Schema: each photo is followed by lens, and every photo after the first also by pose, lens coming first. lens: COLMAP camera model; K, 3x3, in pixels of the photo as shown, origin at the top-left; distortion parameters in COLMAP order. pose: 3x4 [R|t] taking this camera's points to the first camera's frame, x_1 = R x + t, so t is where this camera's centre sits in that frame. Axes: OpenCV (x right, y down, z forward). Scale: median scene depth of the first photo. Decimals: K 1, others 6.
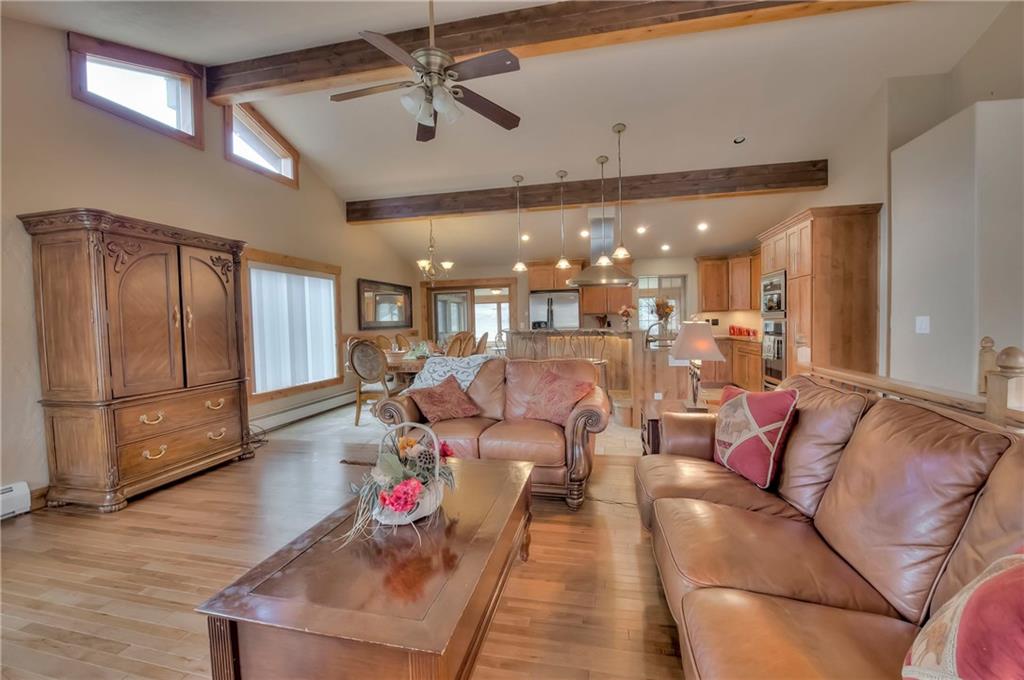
lens RADIAL K [[411.1, 0, 517.3], [0, 411.1, 338.9], [0, 0, 1]] dist [-0.020583, -0.000683]
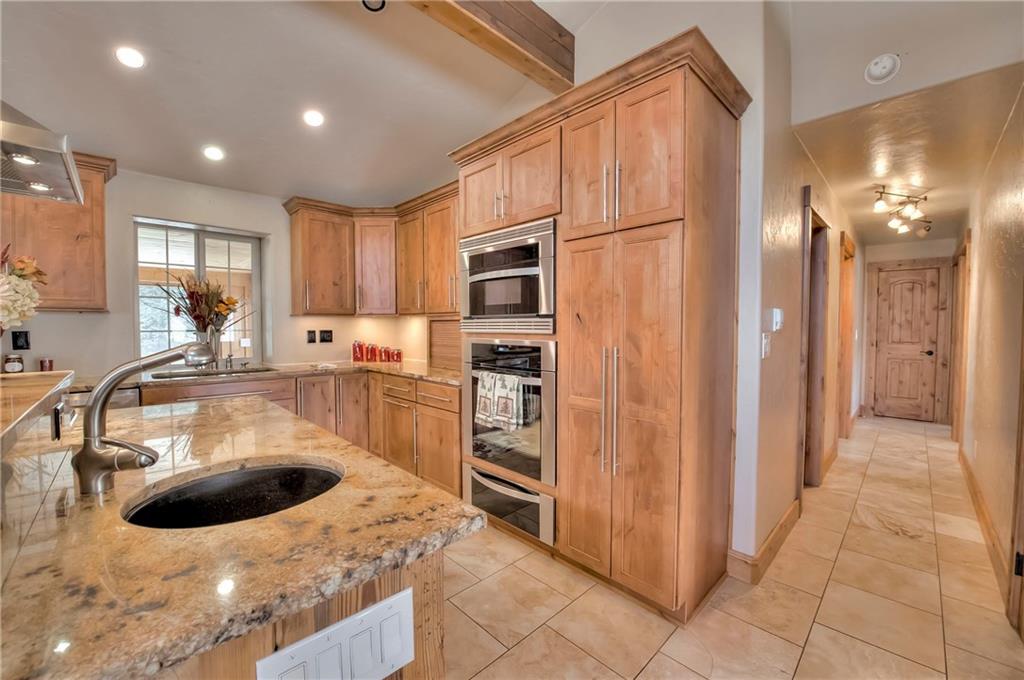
lens RADIAL K [[402.5, 0, 517.9], [0, 402.5, 339.6], [0, 0, 1]] dist [-0.020824, -0.000819]
pose [[0.543635, -0.004651, 0.839309, 0.214713], [0.020489, 0.999760, -0.007731, -0.031612], [-0.839072, 0.021400, 0.543600, 0.589927]]
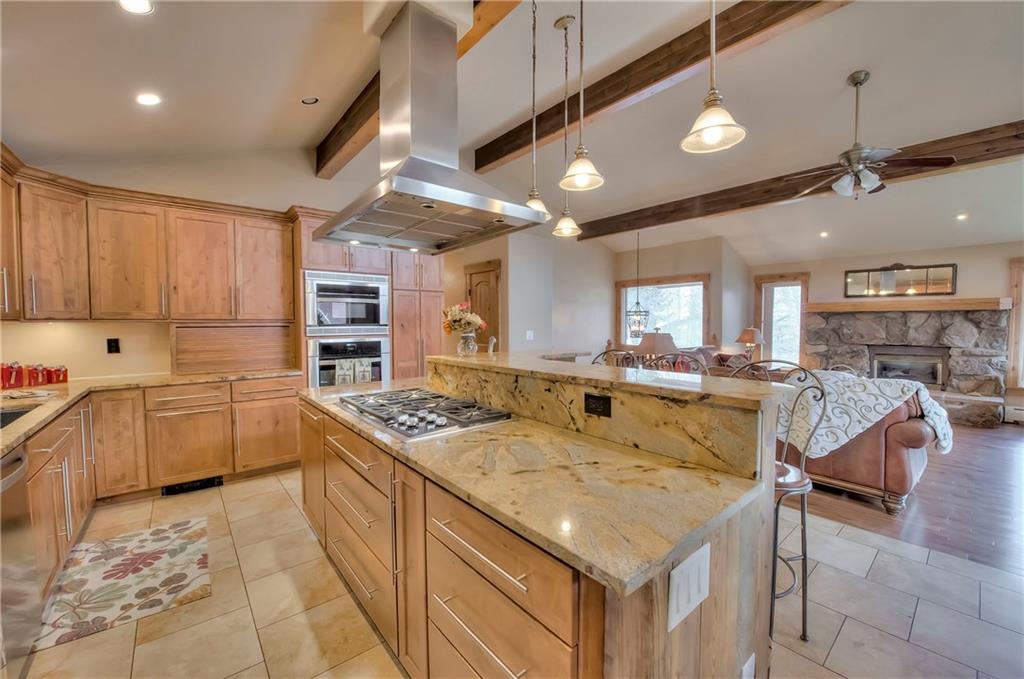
lens RADIAL K [[402.5, 0, 517.9], [0, 402.5, 339.1], [0, 0, 1]] dist [-0.020824, -0.000819]
pose [[-0.791500, -0.001390, 0.611168, -0.041057], [0.044910, 0.997162, 0.060429, -0.057688], [-0.609517, 0.075277, -0.789191, 1.087118]]
